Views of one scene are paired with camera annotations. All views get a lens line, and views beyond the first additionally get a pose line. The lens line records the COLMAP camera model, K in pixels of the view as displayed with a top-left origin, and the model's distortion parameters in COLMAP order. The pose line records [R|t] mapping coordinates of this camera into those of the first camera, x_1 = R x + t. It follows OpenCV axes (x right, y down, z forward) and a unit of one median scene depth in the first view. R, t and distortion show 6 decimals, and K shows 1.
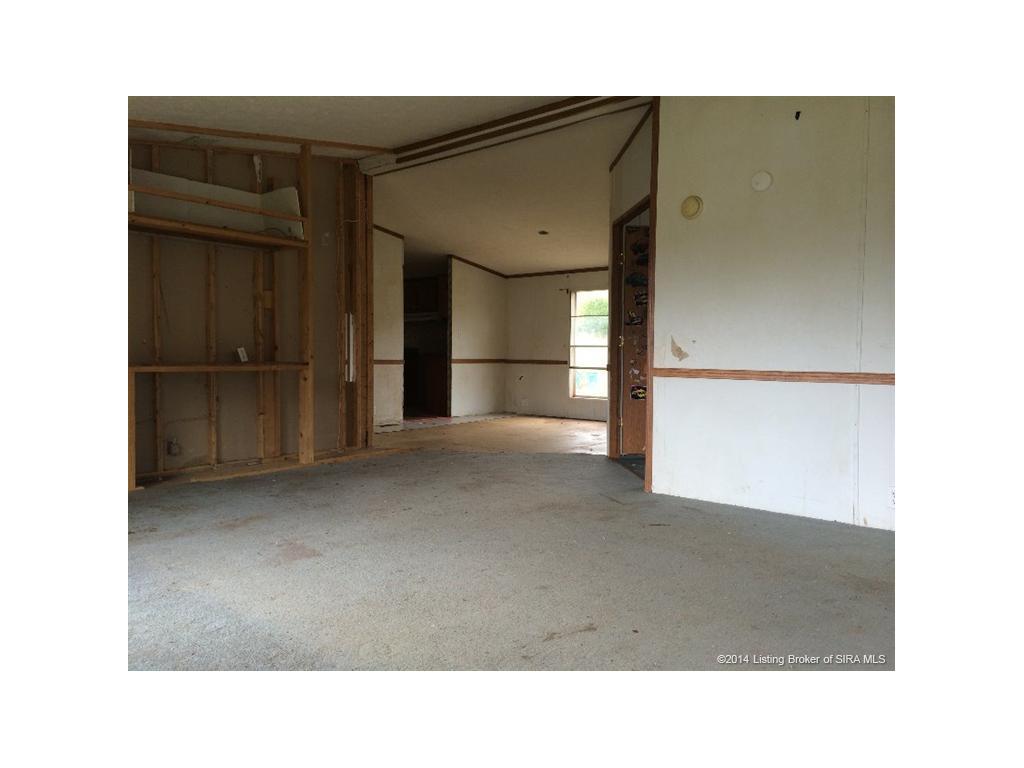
lens RADIAL K [[656.1, 0, 512.5], [0, 656.1, 384.4], [0, 0, 1]] dist [0.046774, -0.004313]
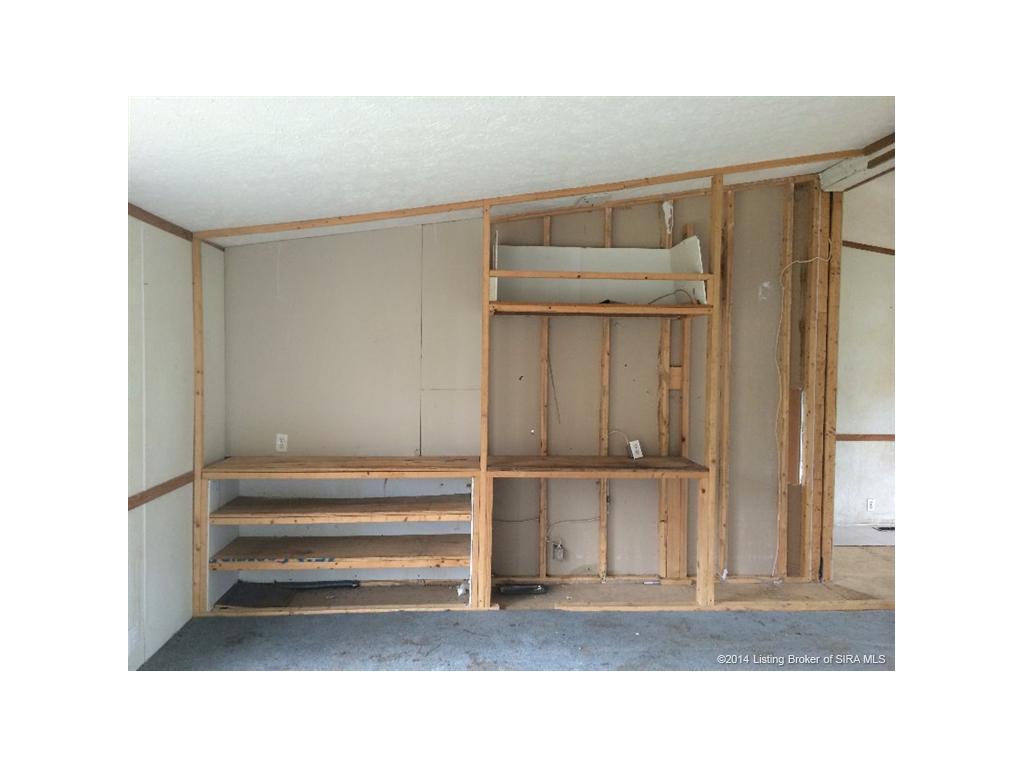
lens RADIAL K [[656.1, 0, 510.7], [0, 656.1, 382.0], [0, 0, 1]] dist [0.046774, -0.004313]
pose [[0.688842, 0.023140, -0.724542, 0.064611], [-0.043062, 0.999032, -0.009034, -0.106879], [0.723631, 0.037423, 0.689171, 0.309371]]
